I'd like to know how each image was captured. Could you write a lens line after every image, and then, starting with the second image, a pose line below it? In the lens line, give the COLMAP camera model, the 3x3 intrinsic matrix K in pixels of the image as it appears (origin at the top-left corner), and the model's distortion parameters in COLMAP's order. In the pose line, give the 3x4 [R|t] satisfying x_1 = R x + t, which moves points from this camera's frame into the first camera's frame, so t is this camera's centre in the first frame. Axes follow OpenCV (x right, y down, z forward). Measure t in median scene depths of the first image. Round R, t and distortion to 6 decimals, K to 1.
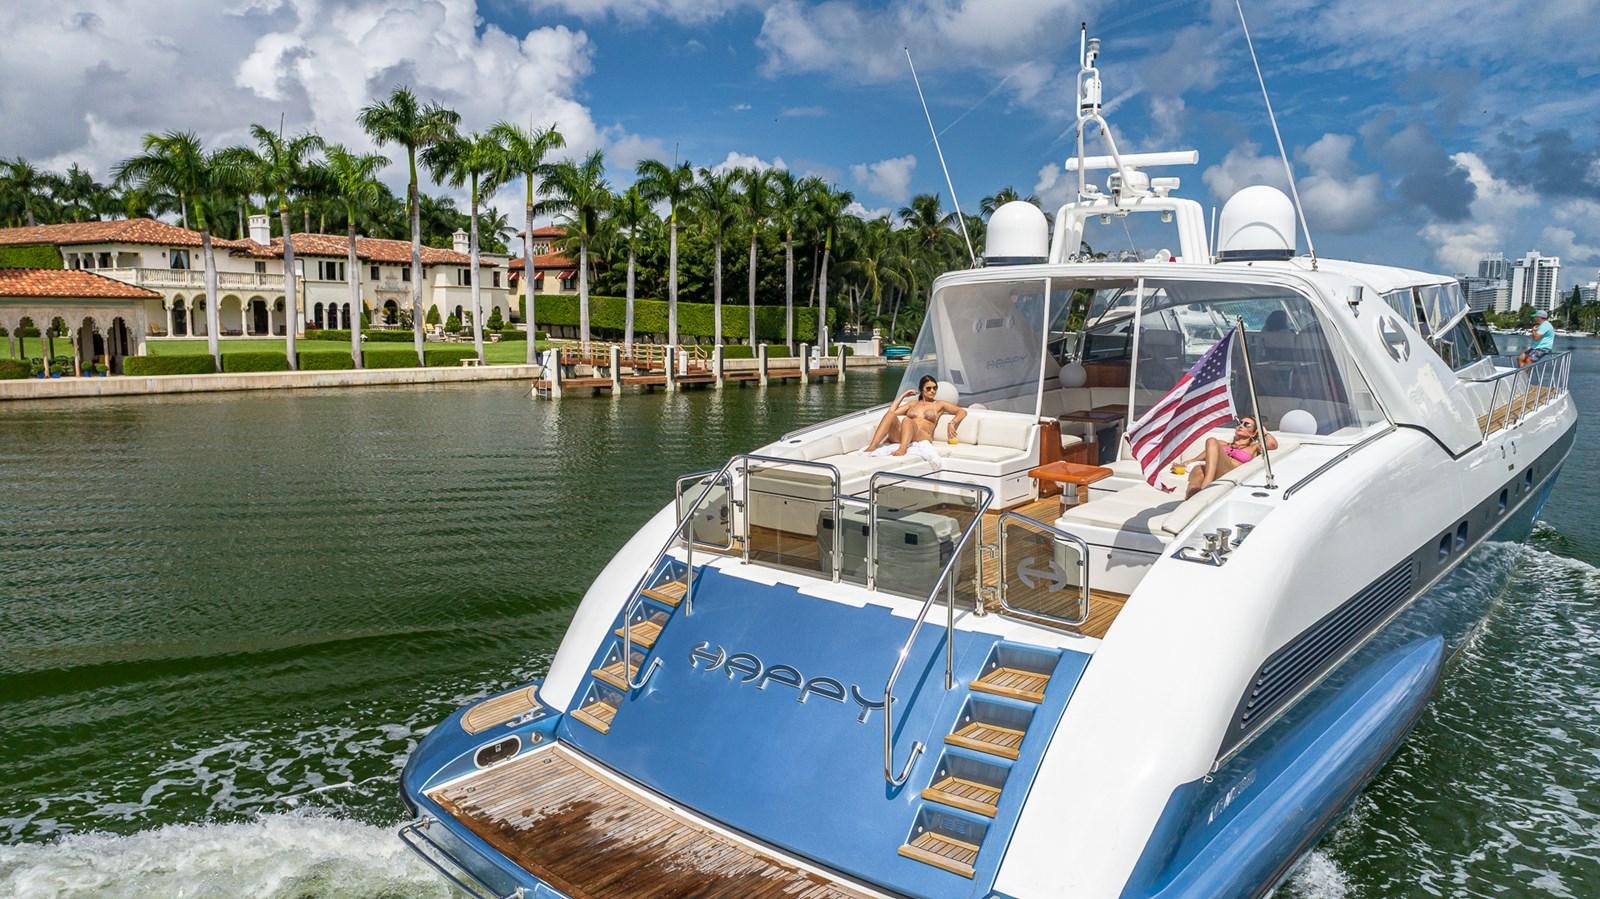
lens RADIAL K [[1236.1, 0, 793.0], [0, 1236.1, 488.7], [0, 0, 1]] dist [0.011272, 0.008077]
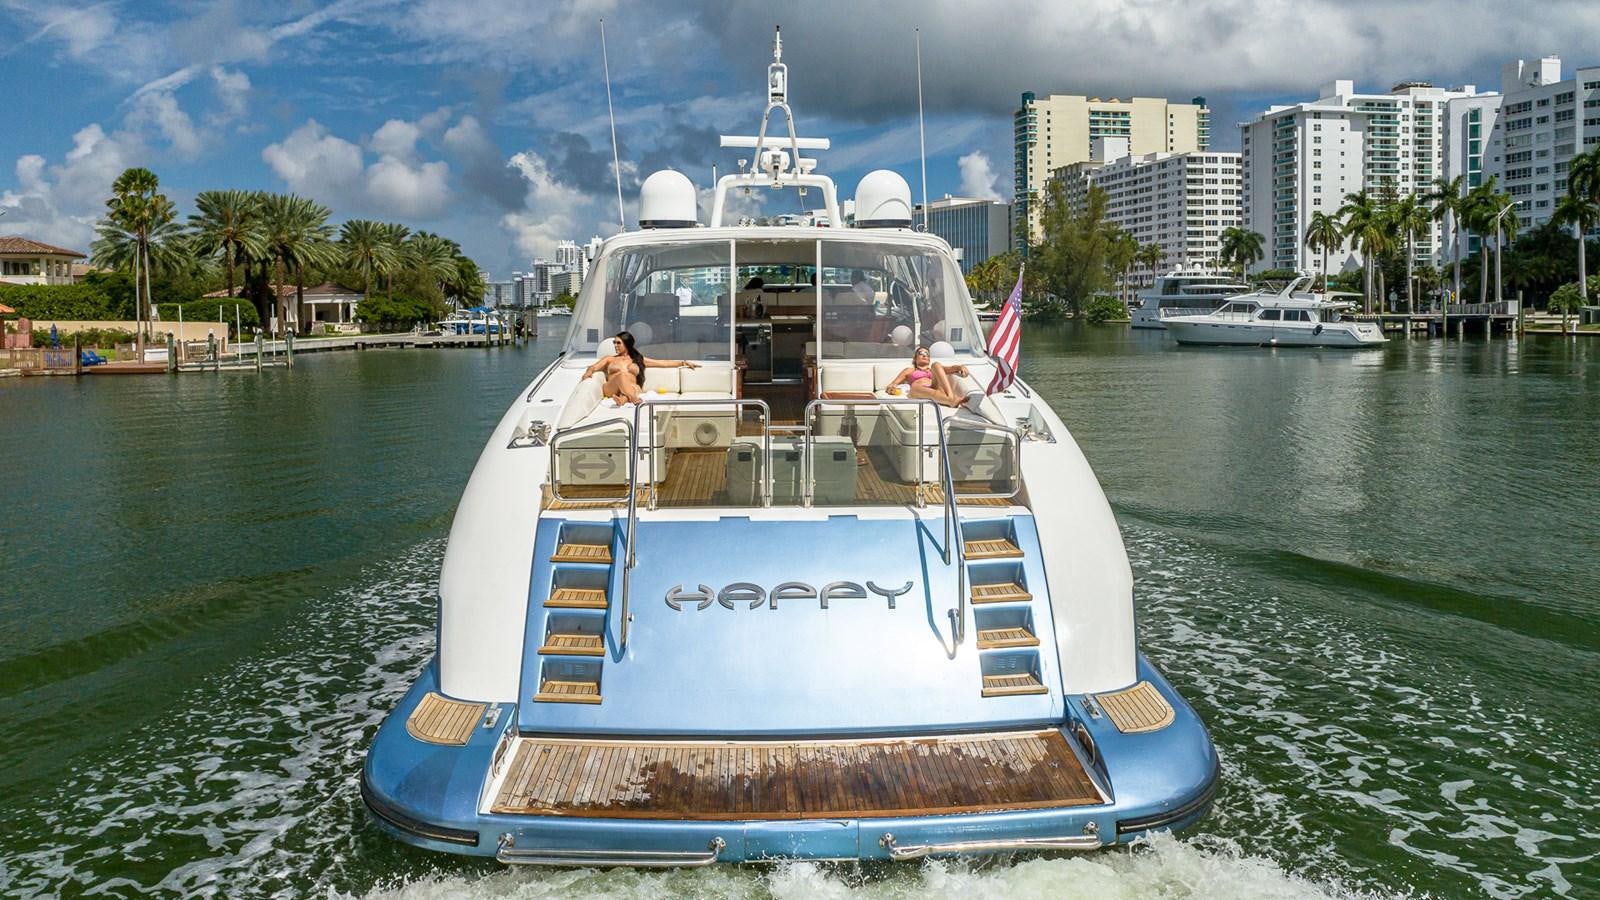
lens RADIAL K [[1236.1, 0, 793.0], [0, 1236.1, 489.2], [0, 0, 1]] dist [0.011272, 0.008077]
pose [[0.714747, -0.118364, 0.689294, -0.114731], [0.111088, 0.992276, 0.055201, -0.000070], [-0.690504, 0.037118, 0.722375, 0.029187]]
